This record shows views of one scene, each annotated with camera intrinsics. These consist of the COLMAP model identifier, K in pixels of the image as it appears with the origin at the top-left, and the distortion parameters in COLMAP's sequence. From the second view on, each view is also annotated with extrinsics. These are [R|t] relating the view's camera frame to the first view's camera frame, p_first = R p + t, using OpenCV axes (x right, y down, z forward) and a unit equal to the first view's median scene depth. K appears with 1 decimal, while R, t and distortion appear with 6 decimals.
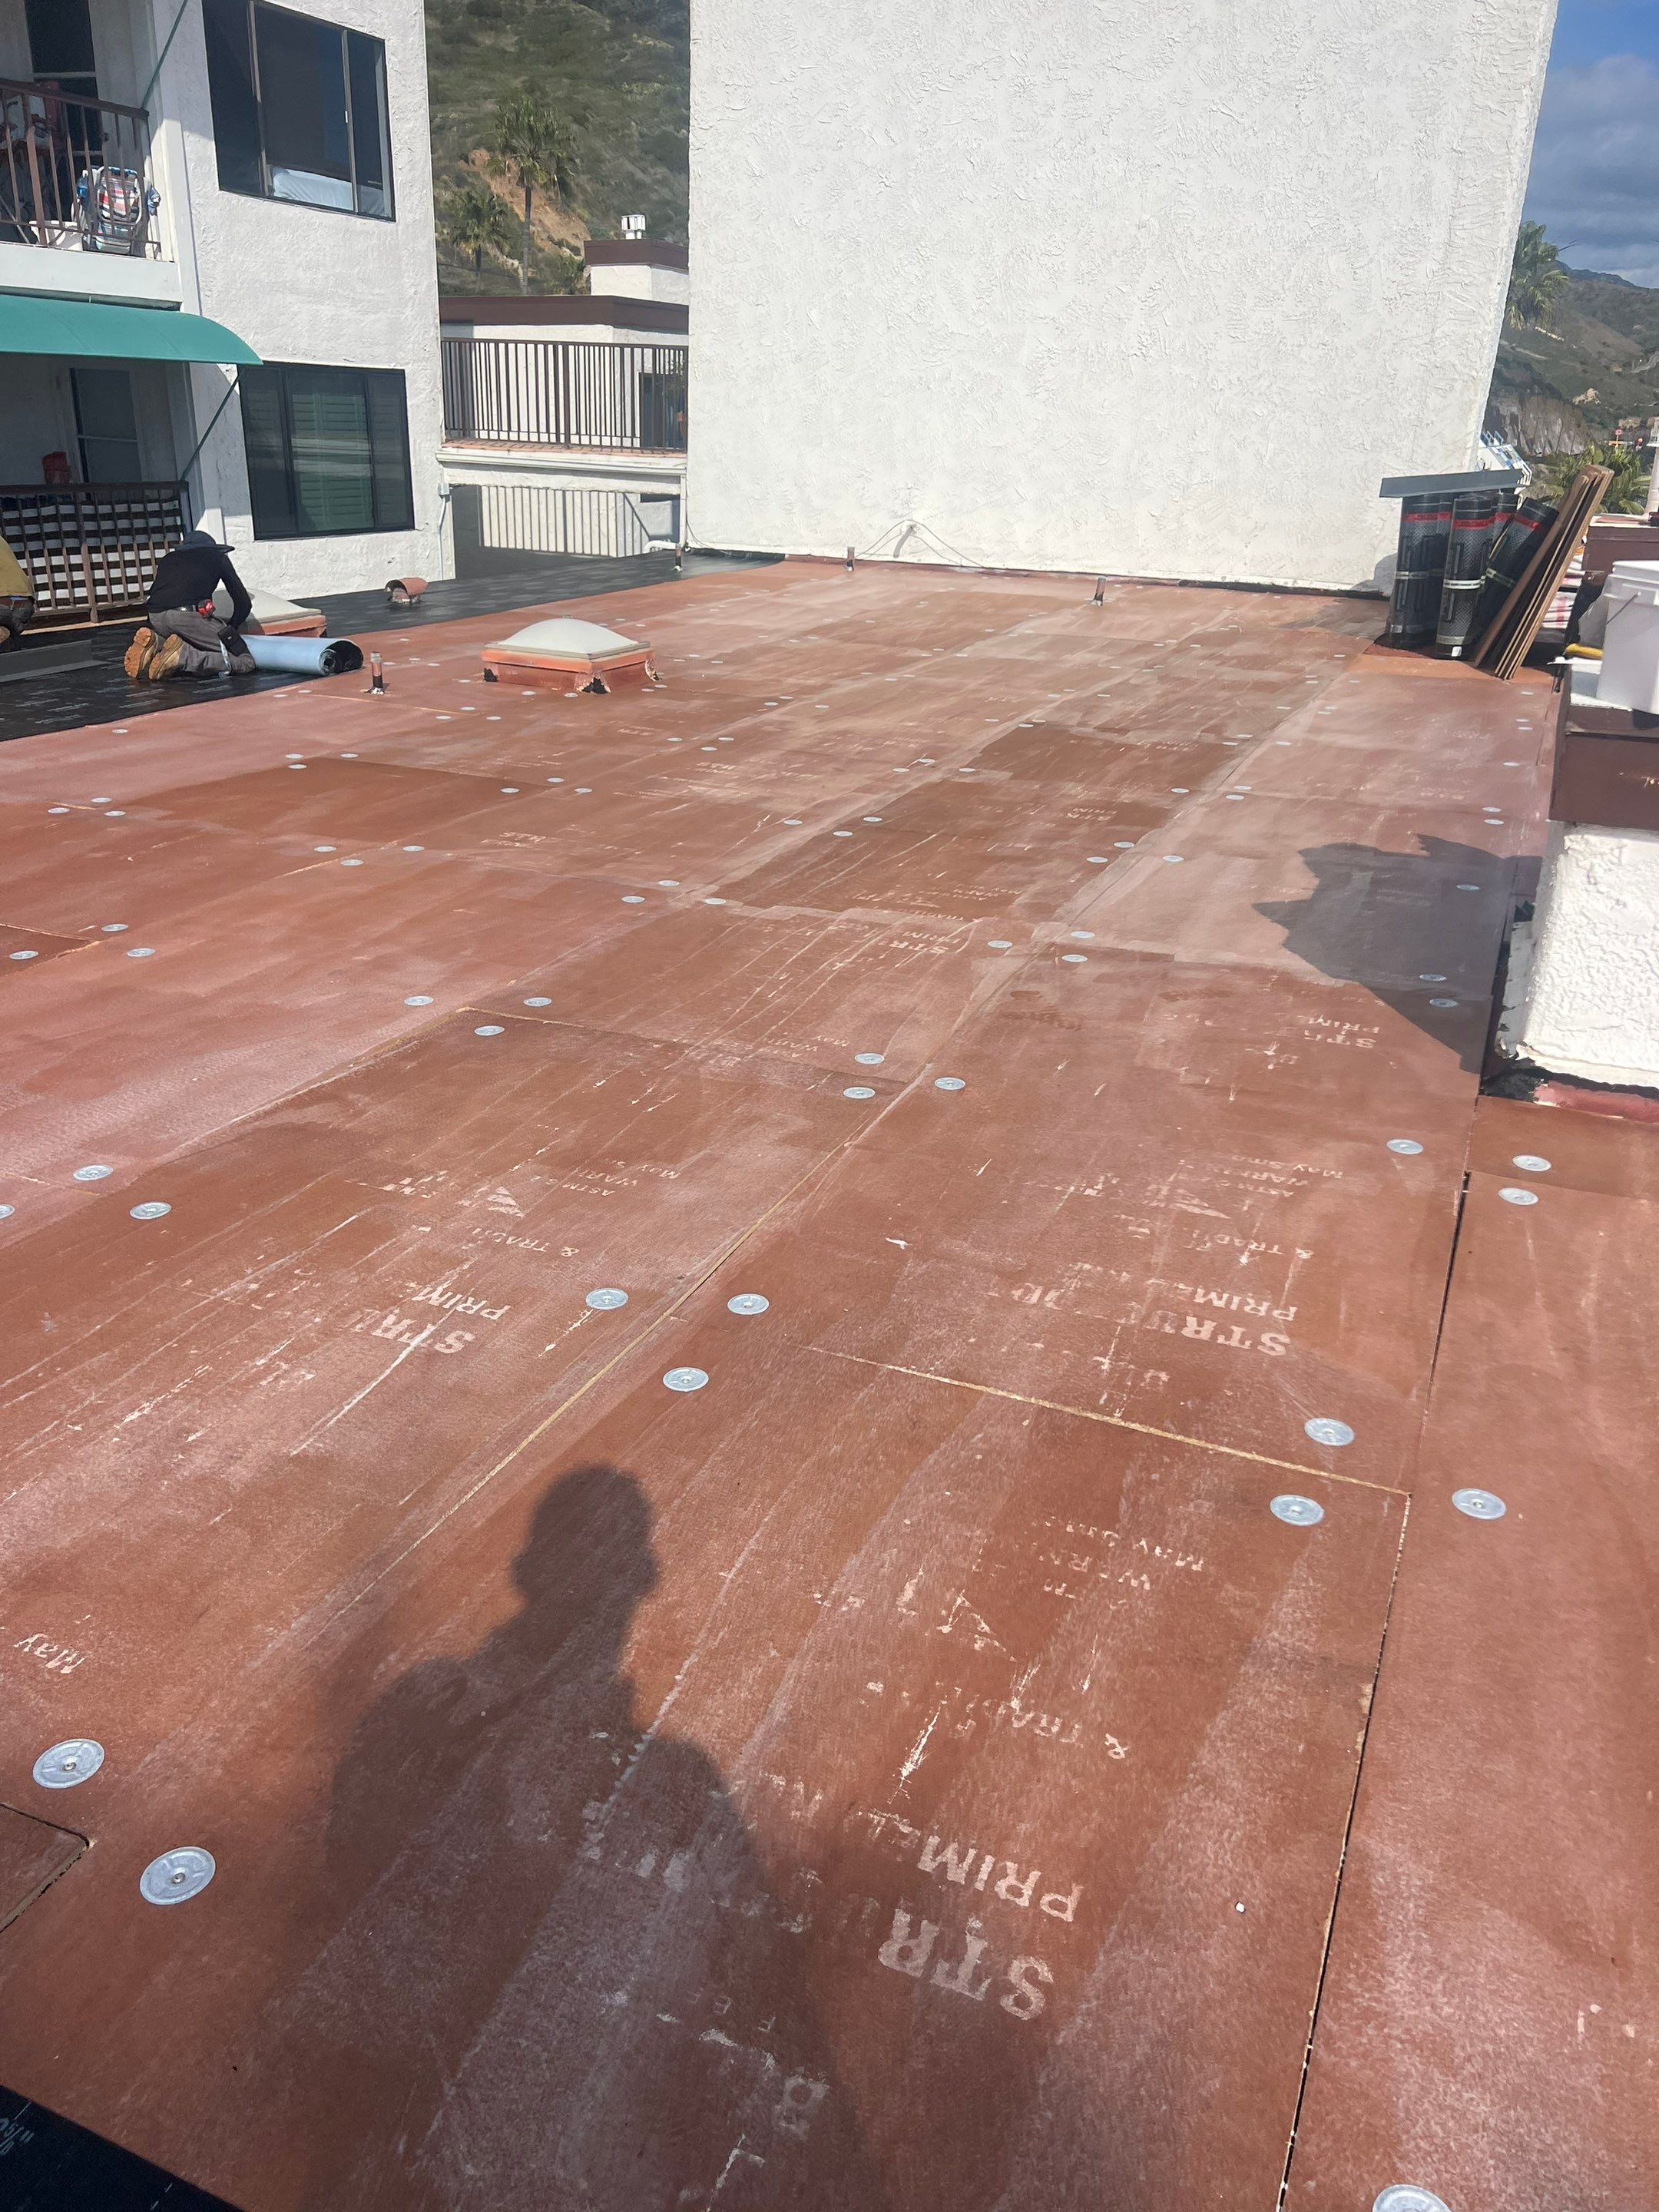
lens RADIAL K [[1701.1, 0, 829.5], [0, 1701.1, 1106.0], [0, 0, 1]] dist [0.006227, -0.000676]
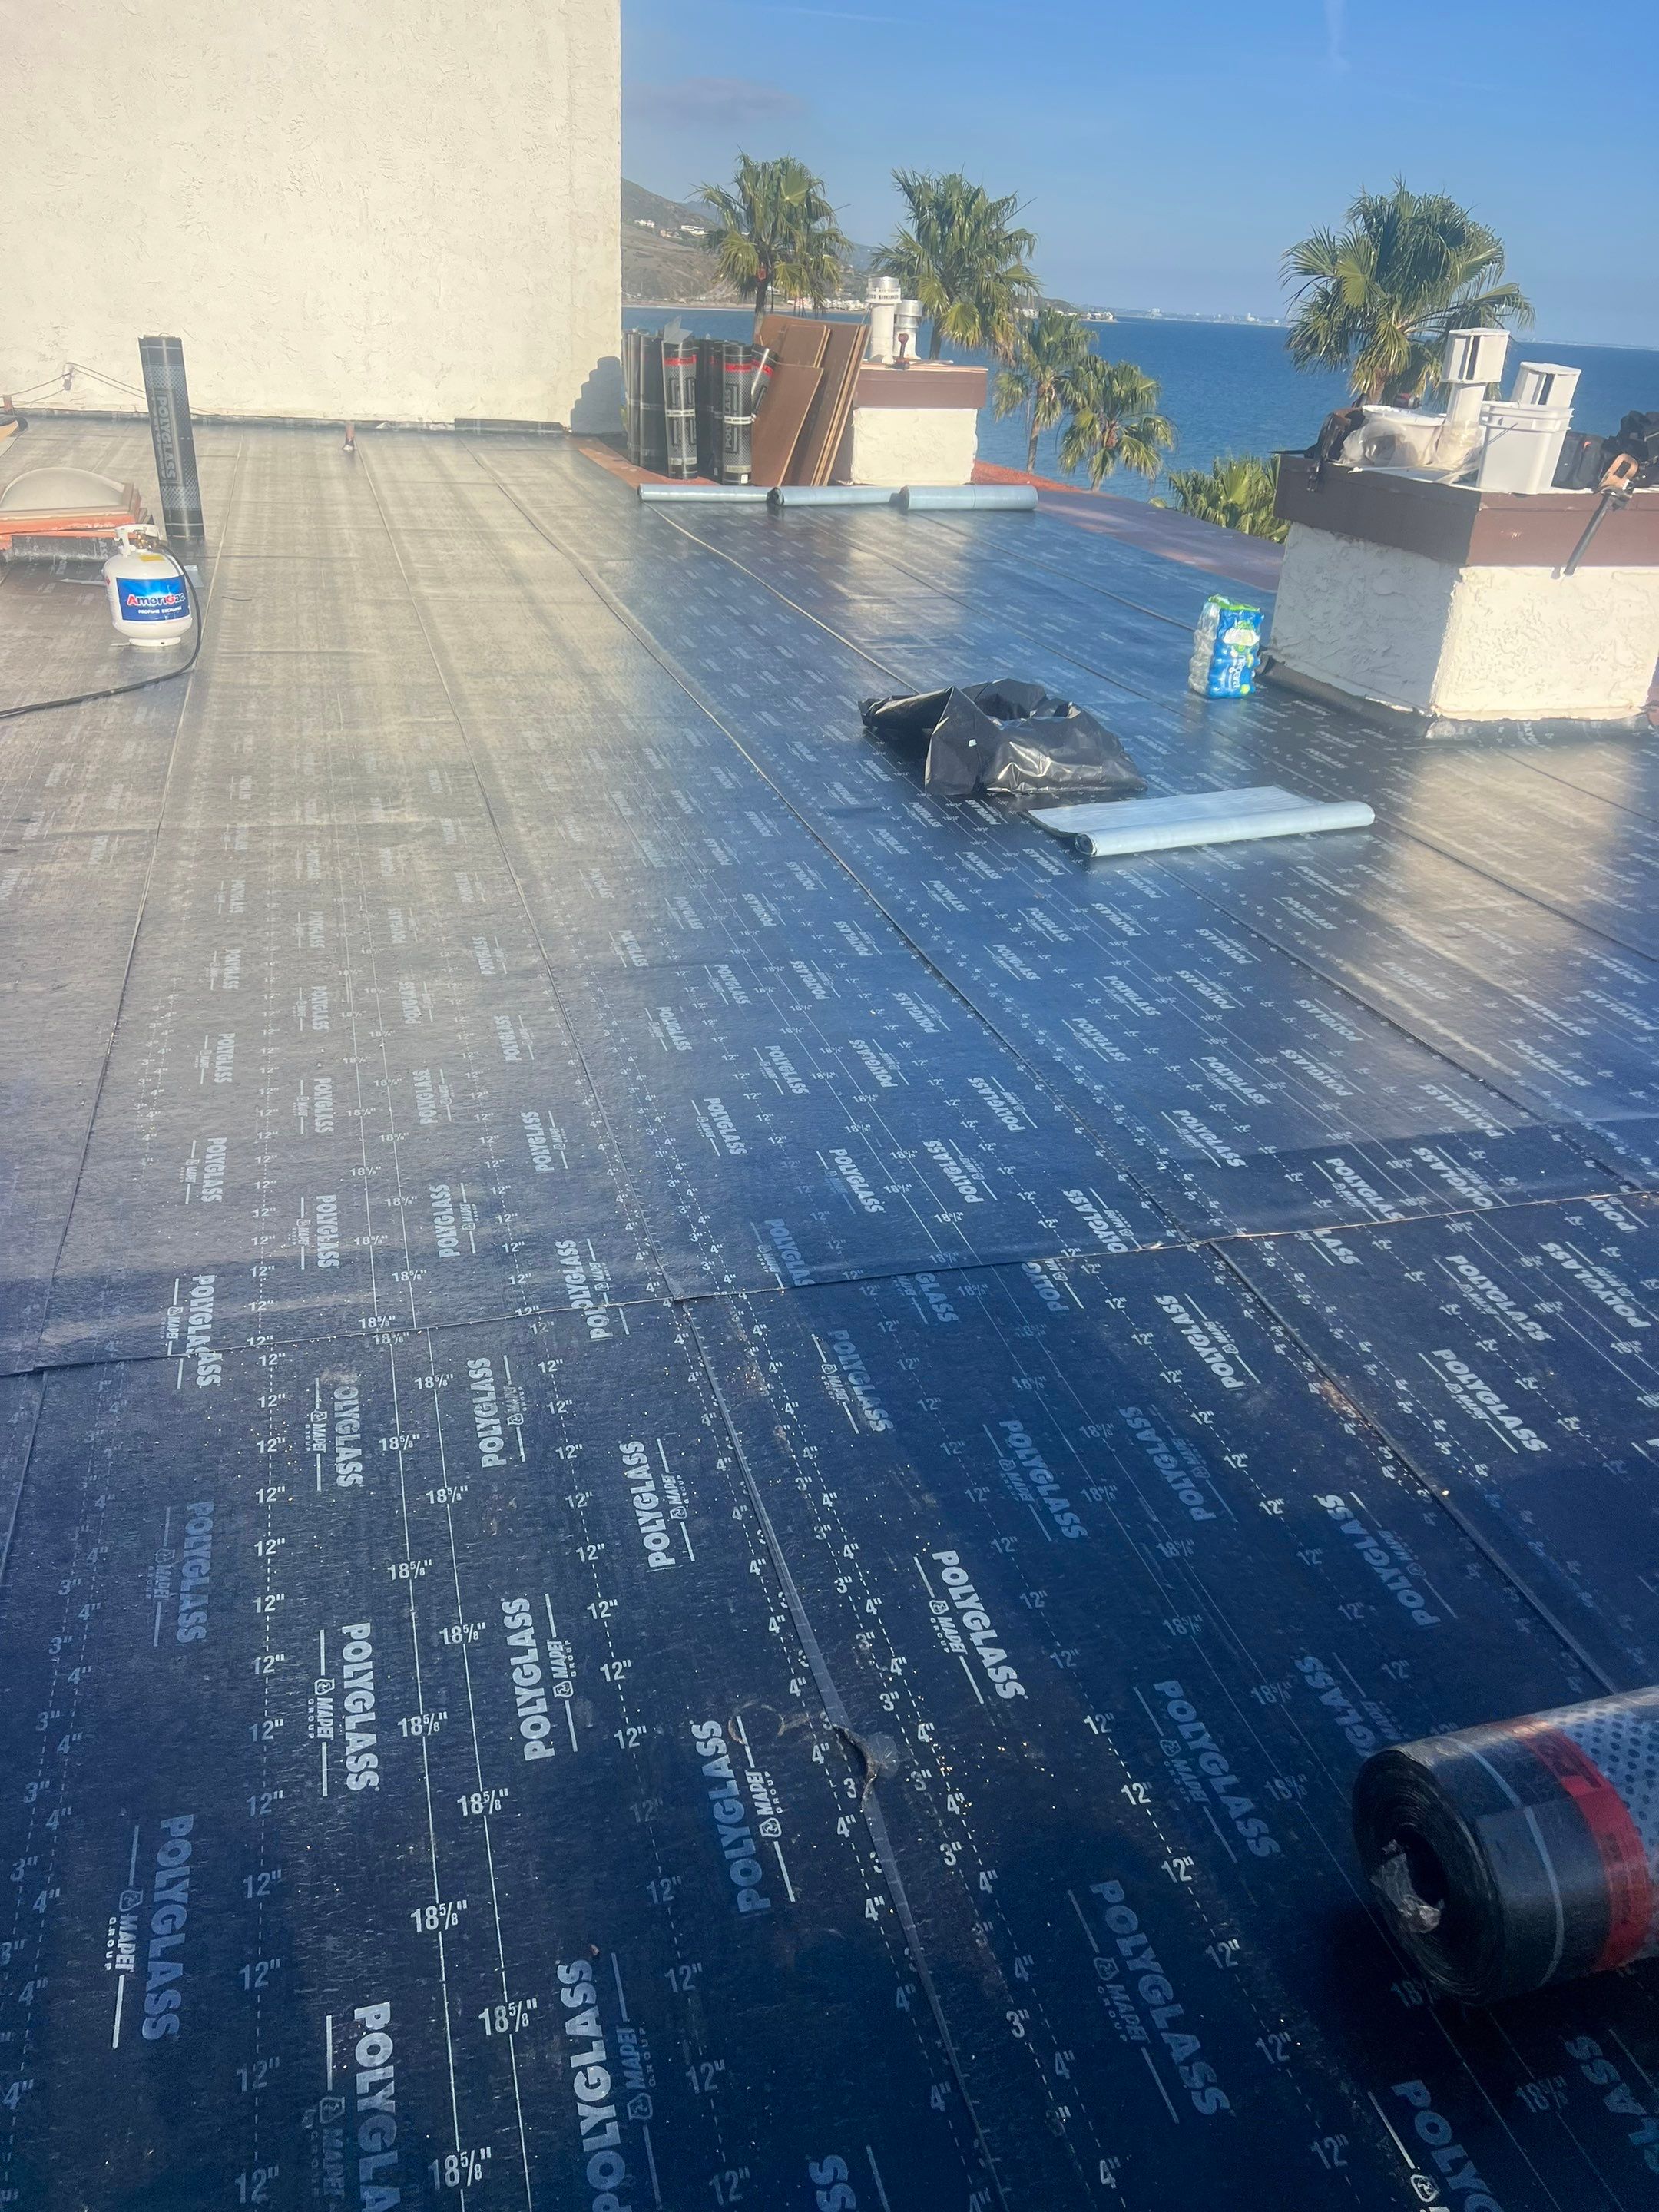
lens RADIAL K [[1701.1, 0, 829.5], [0, 1701.1, 1106.0], [0, 0, 1]] dist [0.006227, -0.000676]
pose [[0.774310, -0.259968, 0.576941, -0.303463], [0.209005, 0.965617, 0.154601, -0.015095], [-0.597295, 0.000874, 0.802021, 0.019626]]
